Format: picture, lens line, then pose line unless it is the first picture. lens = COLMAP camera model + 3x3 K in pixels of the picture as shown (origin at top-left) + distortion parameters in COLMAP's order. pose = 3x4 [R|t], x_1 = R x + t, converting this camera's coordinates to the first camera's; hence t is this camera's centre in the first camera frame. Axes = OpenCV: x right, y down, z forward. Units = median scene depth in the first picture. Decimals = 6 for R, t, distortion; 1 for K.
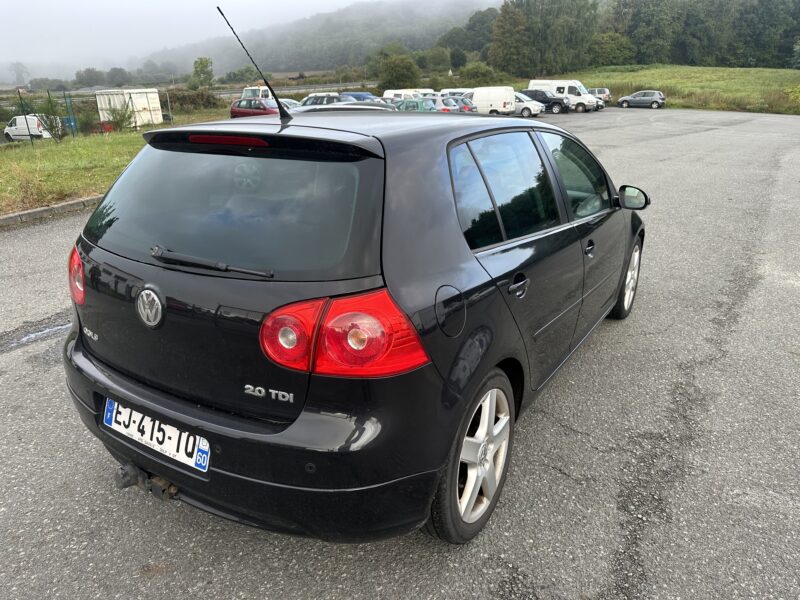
lens RADIAL K [[555.8, 0, 396.9], [0, 555.8, 299.3], [0, 0, 1]] dist [-0.002204, -0.007424]
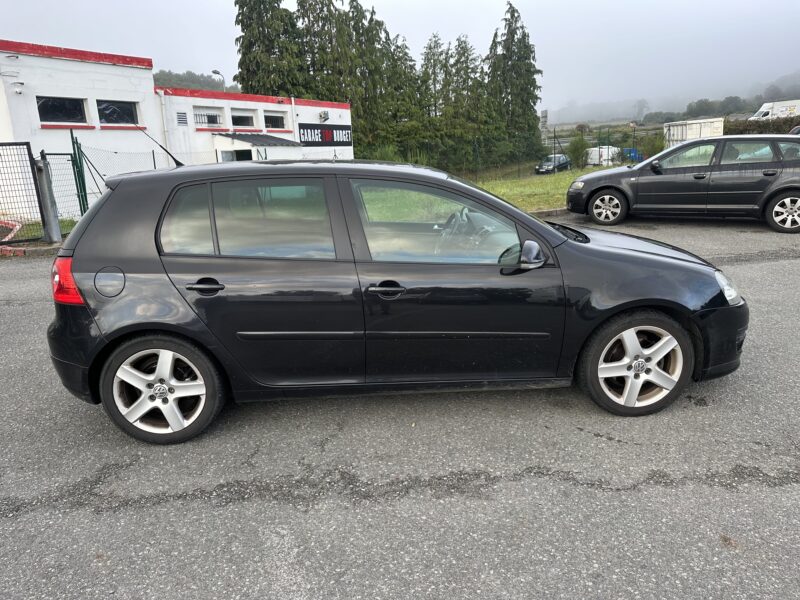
lens RADIAL K [[555.8, 0, 396.9], [0, 555.8, 299.3], [0, 0, 1]] dist [-0.002204, -0.007424]
pose [[0.586376, 0.189923, -0.787460, 0.656524], [-0.230353, 0.971086, 0.062680, -0.077626], [0.776596, 0.144640, 0.613171, 0.219787]]
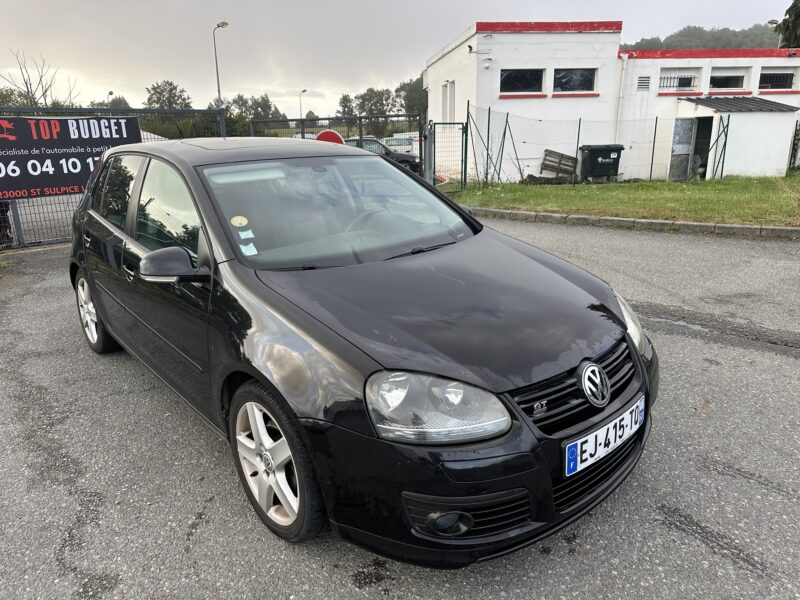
lens RADIAL K [[555.8, 0, 396.9], [0, 555.8, 299.3], [0, 0, 1]] dist [-0.002204, -0.007424]
pose [[-0.277024, 0.283014, -0.918238, 0.668864], [-0.286338, 0.887905, 0.360050, -0.319706], [0.917207, 0.362669, -0.164933, 0.931950]]
